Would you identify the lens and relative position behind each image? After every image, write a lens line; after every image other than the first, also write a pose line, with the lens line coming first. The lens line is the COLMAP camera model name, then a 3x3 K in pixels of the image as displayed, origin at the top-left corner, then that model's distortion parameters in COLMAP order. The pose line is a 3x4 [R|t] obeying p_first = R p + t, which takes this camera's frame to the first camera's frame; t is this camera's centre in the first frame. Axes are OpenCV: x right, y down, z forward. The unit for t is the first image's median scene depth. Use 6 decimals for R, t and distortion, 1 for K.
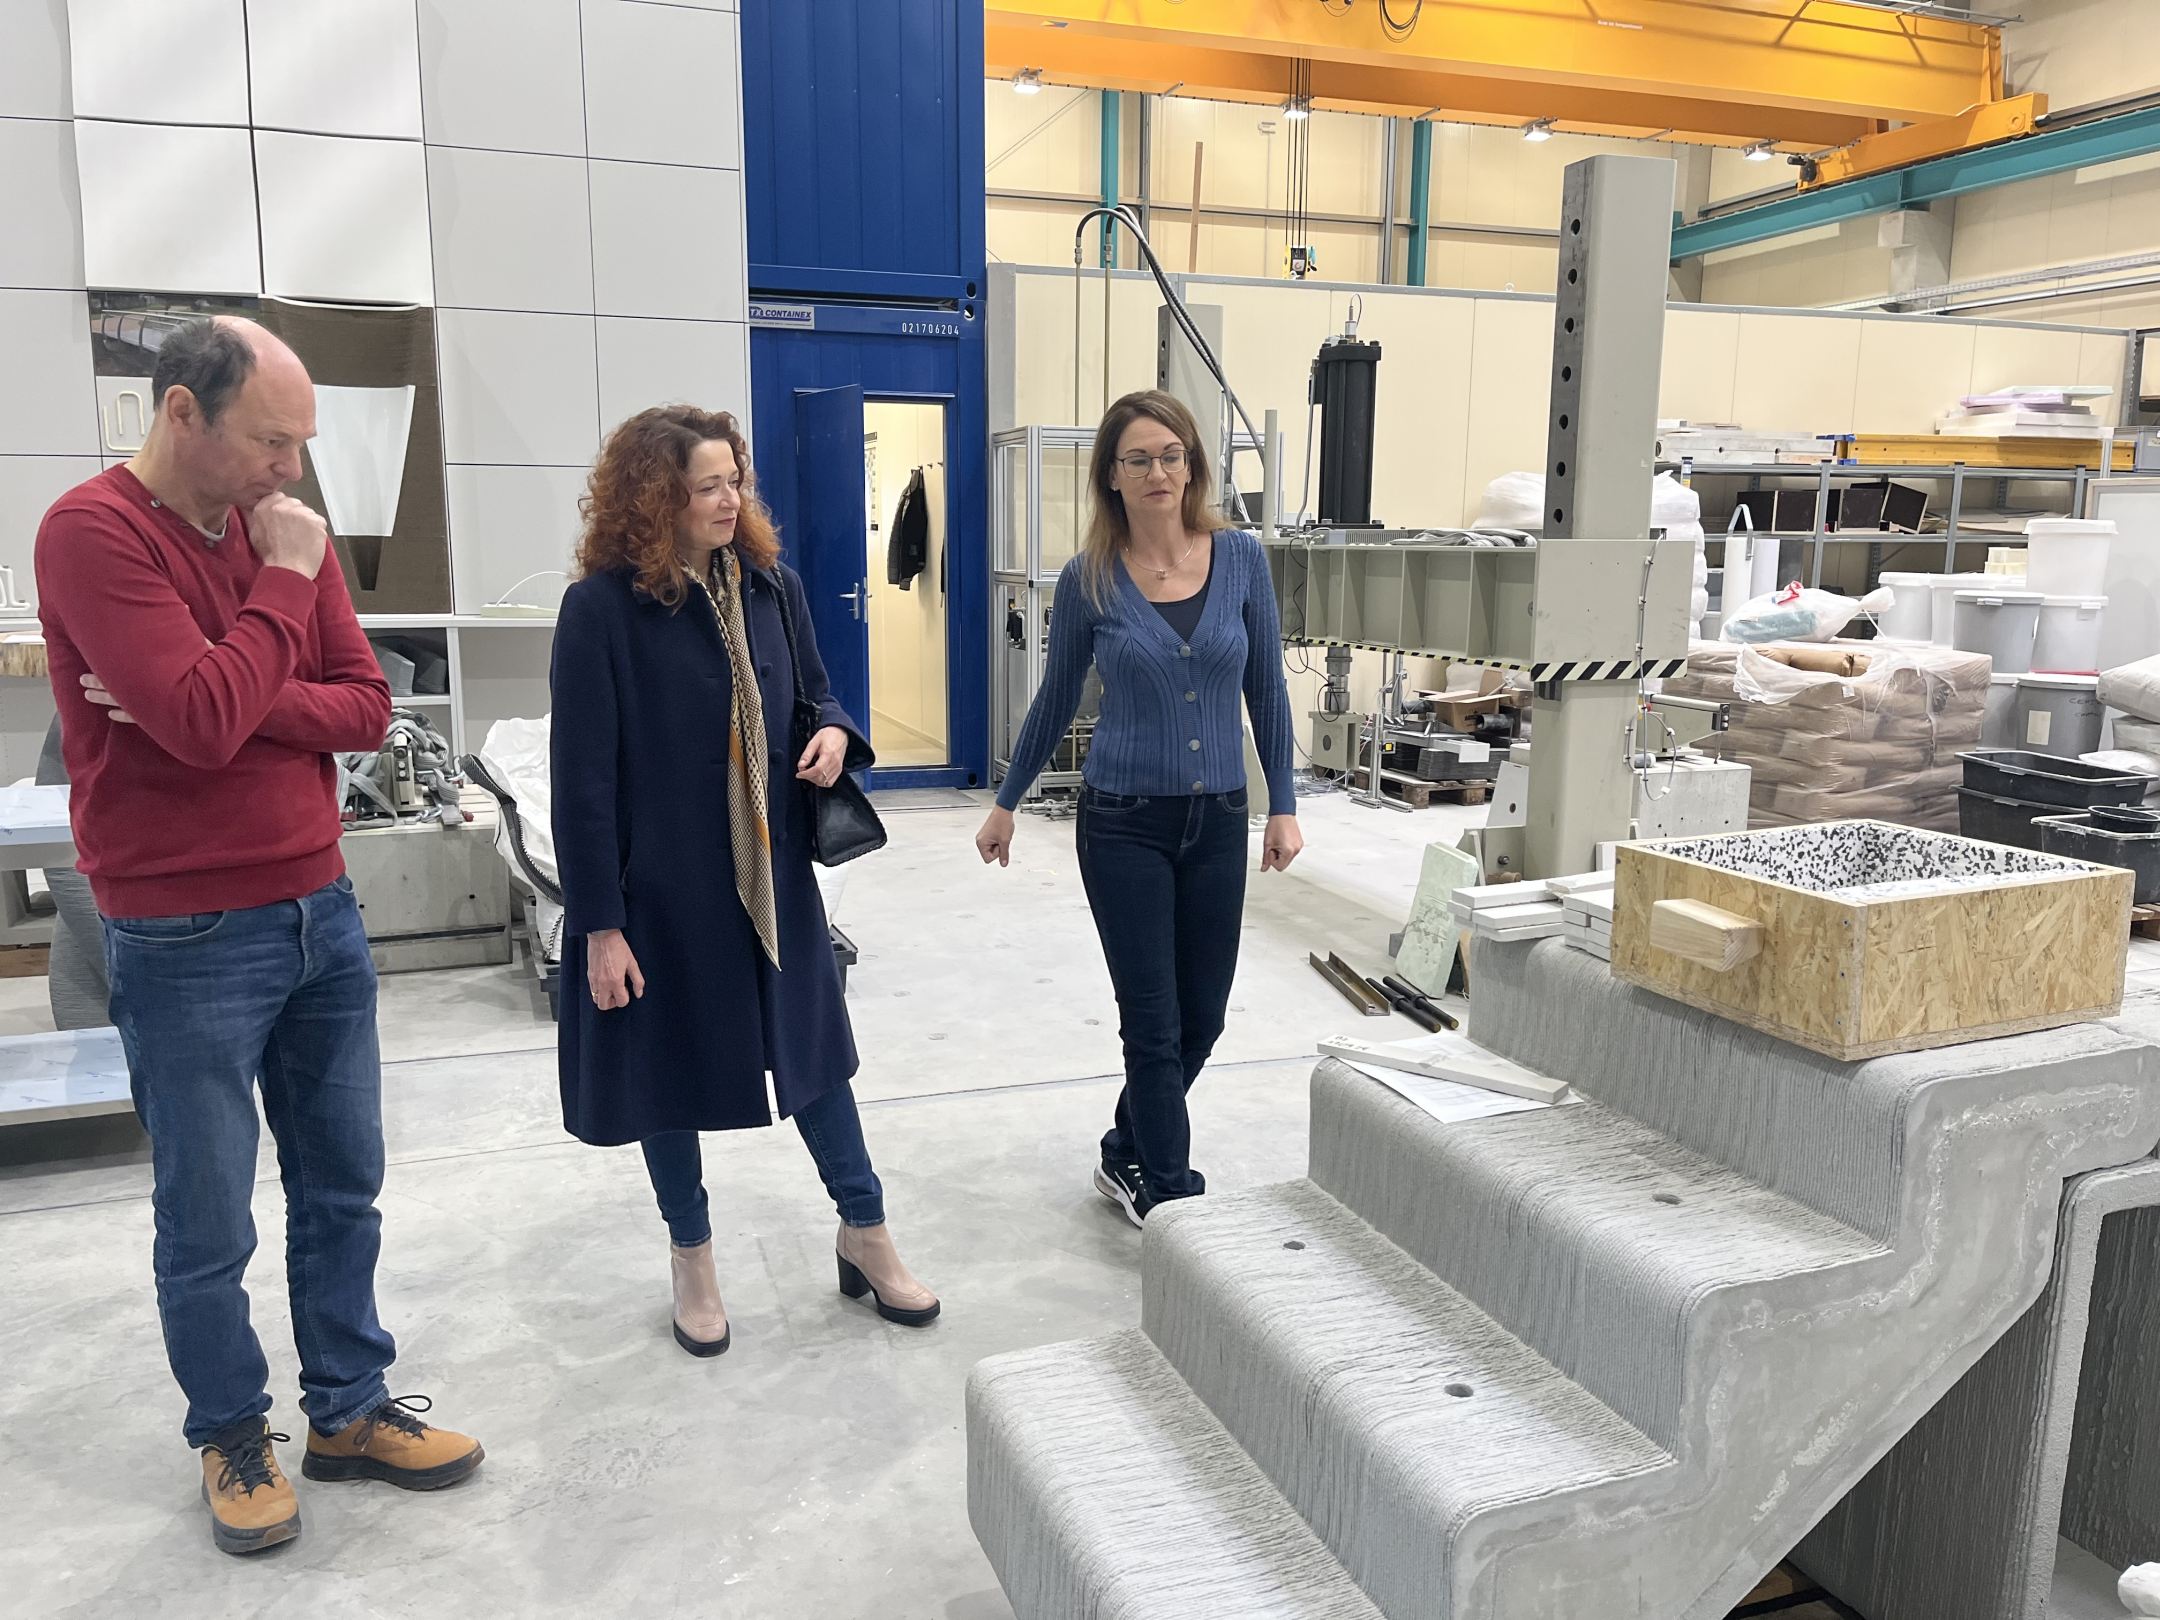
lens RADIAL K [[1661.3, 0, 1075.5], [0, 1661.3, 827.0], [0, 0, 1]] dist [0.069940, -0.094018]
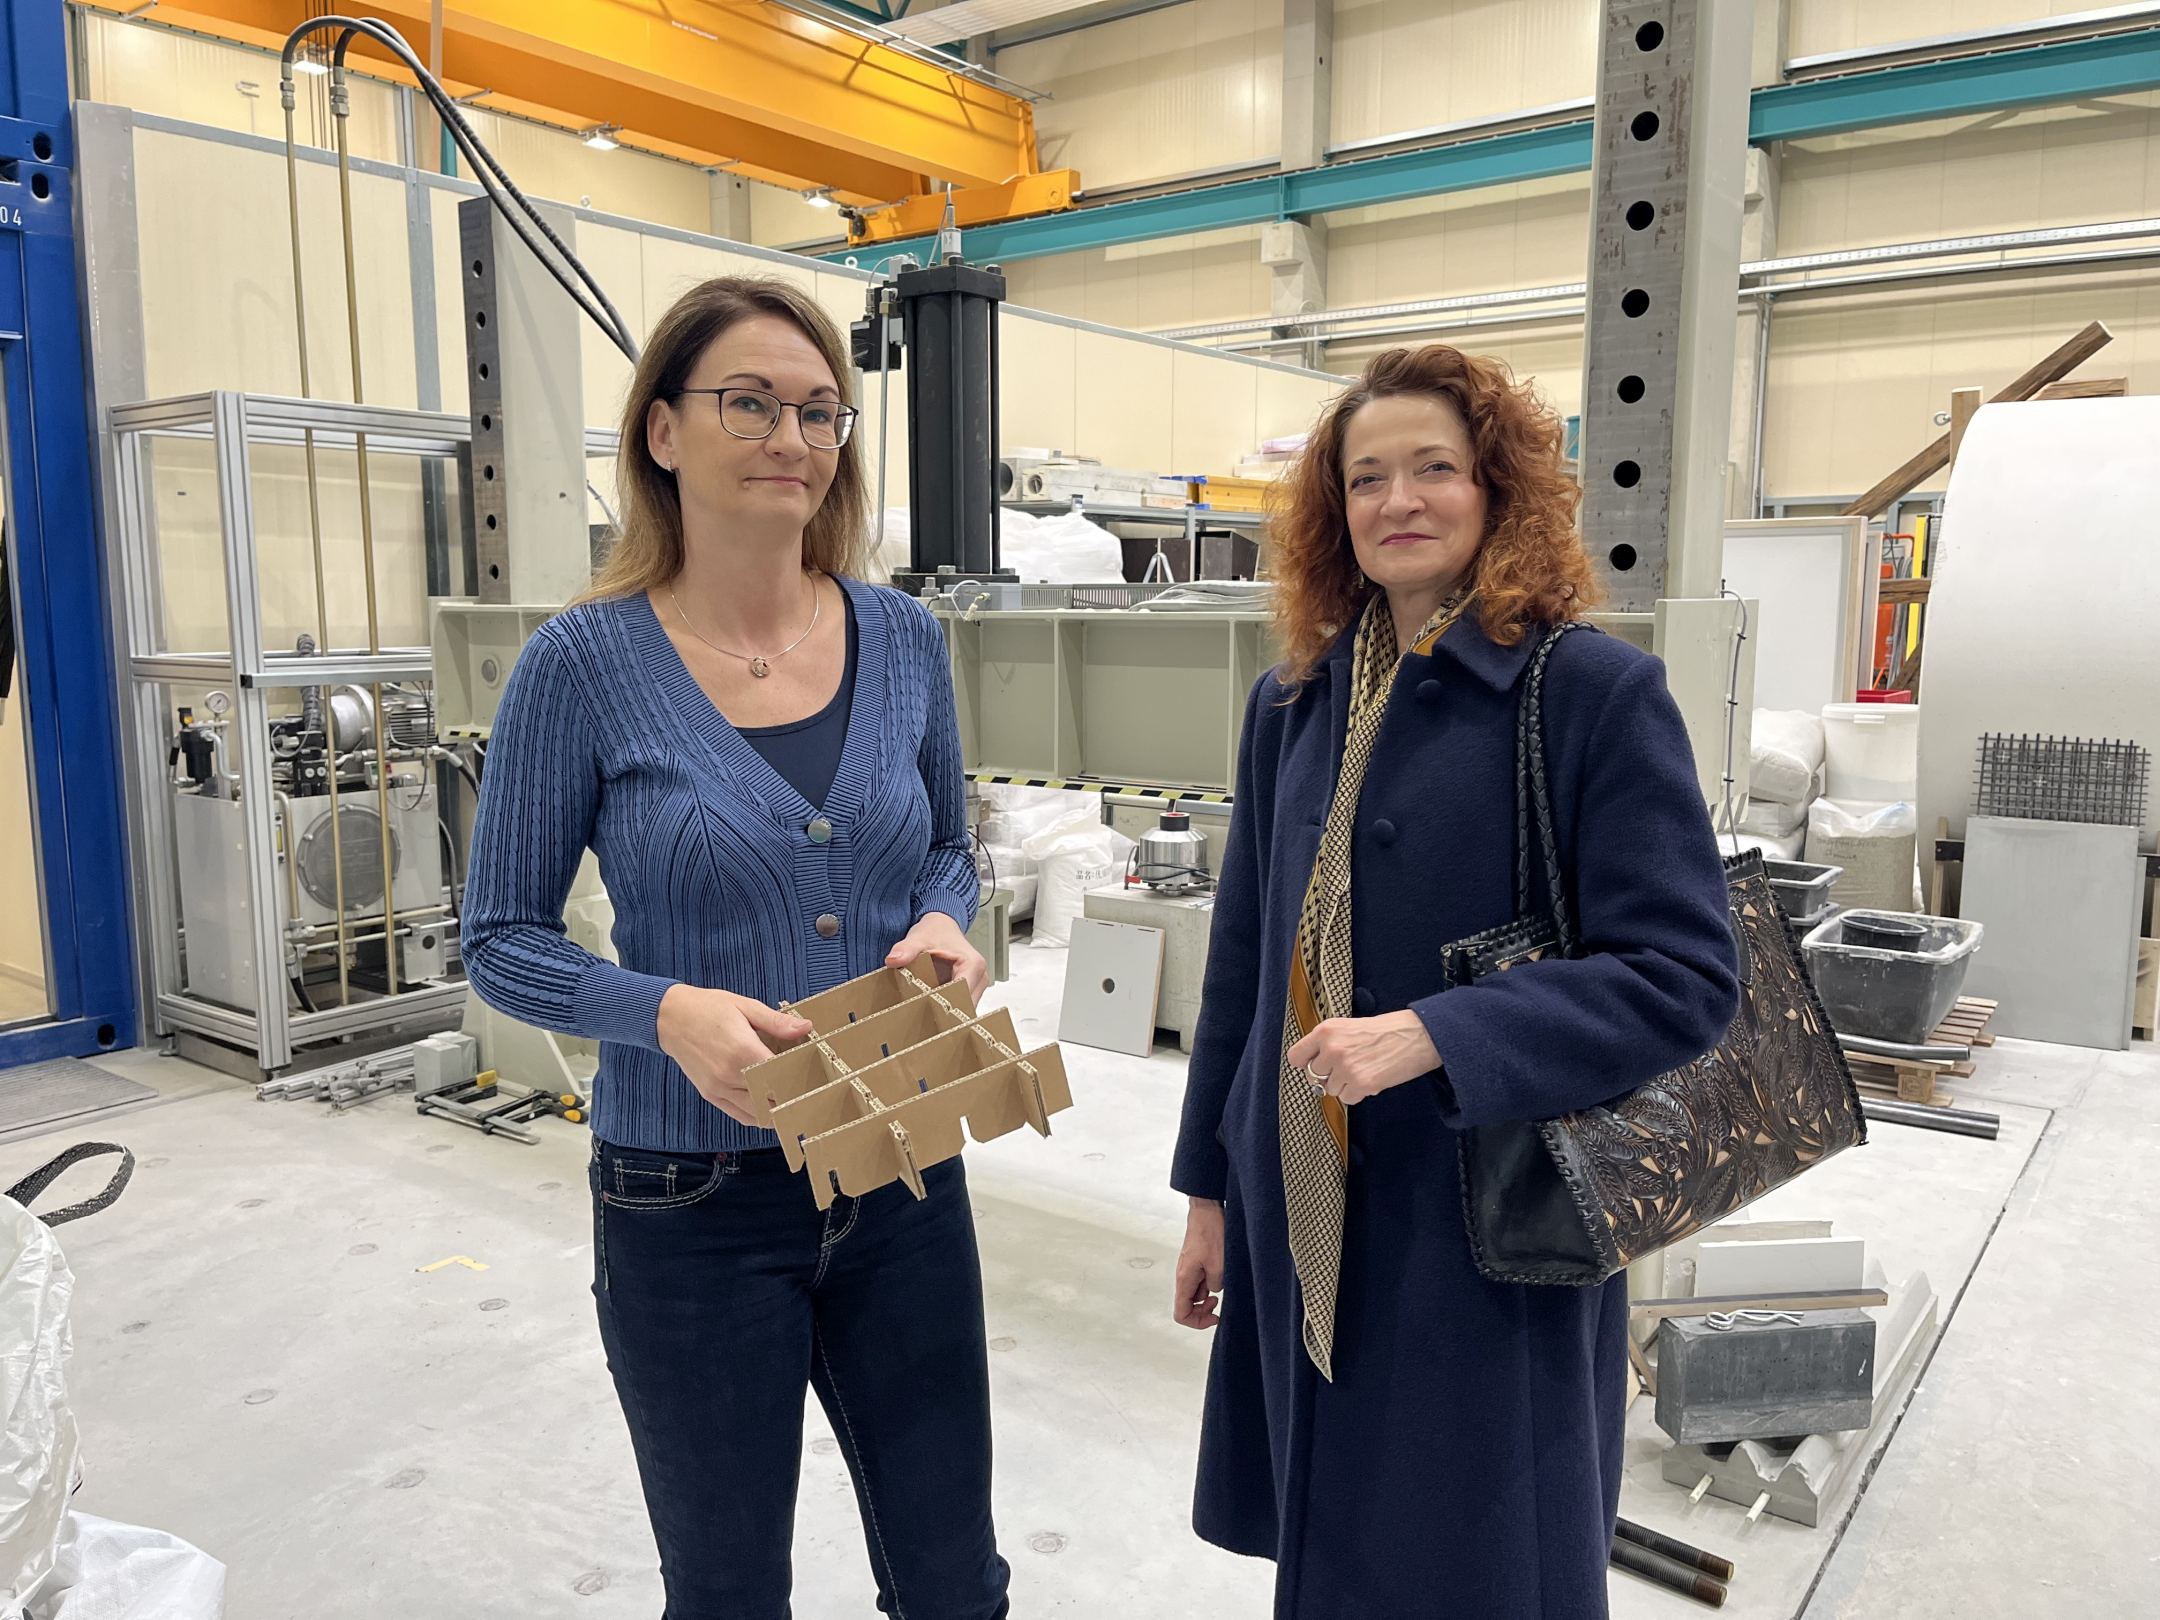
lens RADIAL K [[1685.4, 0, 1076.6], [0, 1685.4, 797.4], [0, 0, 1]] dist [0.056693, -0.011493]
pose [[0.832264, -0.076285, 0.549106, -0.043531], [0.103778, 0.994416, -0.019144, -0.027168], [-0.544580, 0.072918, 0.835533, 0.149575]]
